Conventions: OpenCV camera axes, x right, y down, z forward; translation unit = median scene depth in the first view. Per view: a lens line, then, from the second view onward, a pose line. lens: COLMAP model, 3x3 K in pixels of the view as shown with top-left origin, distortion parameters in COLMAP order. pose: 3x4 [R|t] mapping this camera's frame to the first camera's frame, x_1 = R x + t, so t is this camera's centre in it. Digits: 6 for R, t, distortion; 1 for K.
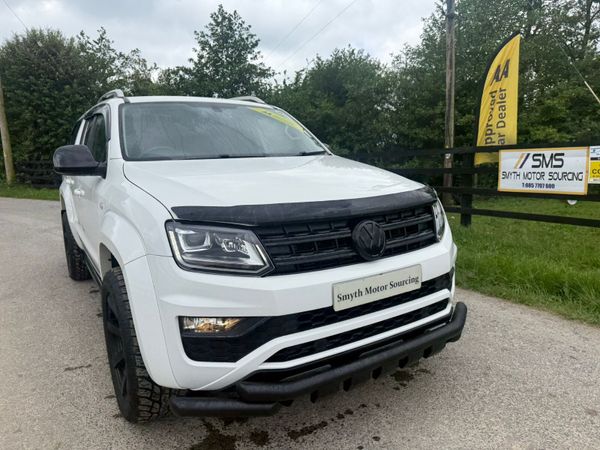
lens RADIAL K [[431.0, 0, 301.4], [0, 431.0, 237.1], [0, 0, 1]] dist [0.014277, -0.025262]
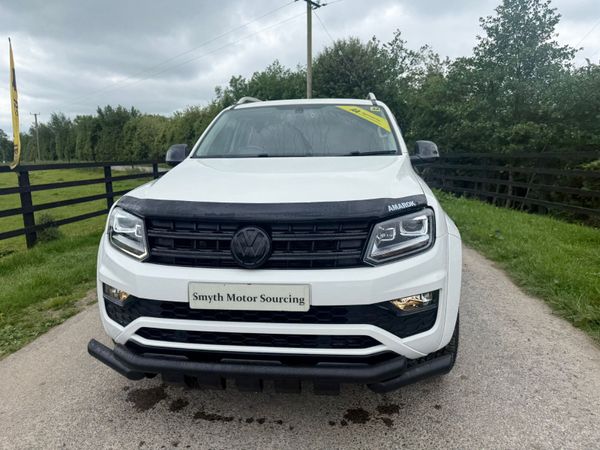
lens RADIAL K [[431.0, 0, 295.7], [0, 431.0, 222.3], [0, 0, 1]] dist [0.014277, -0.025262]
pose [[0.756205, 0.121070, -0.643037, 0.795602], [-0.129953, 0.990946, 0.033750, -0.089962], [0.641301, 0.058043, 0.765091, 0.294008]]
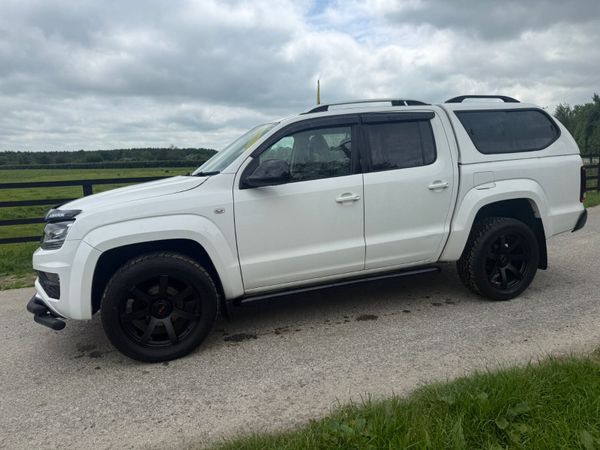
lens RADIAL K [[431.0, 0, 291.9], [0, 431.0, 236.4], [0, 0, 1]] dist [0.014277, -0.025262]
pose [[-0.261054, 0.204792, -0.943351, 1.548710], [-0.126860, 0.961484, 0.243835, -0.513918], [0.956952, 0.183328, -0.225020, 2.266265]]
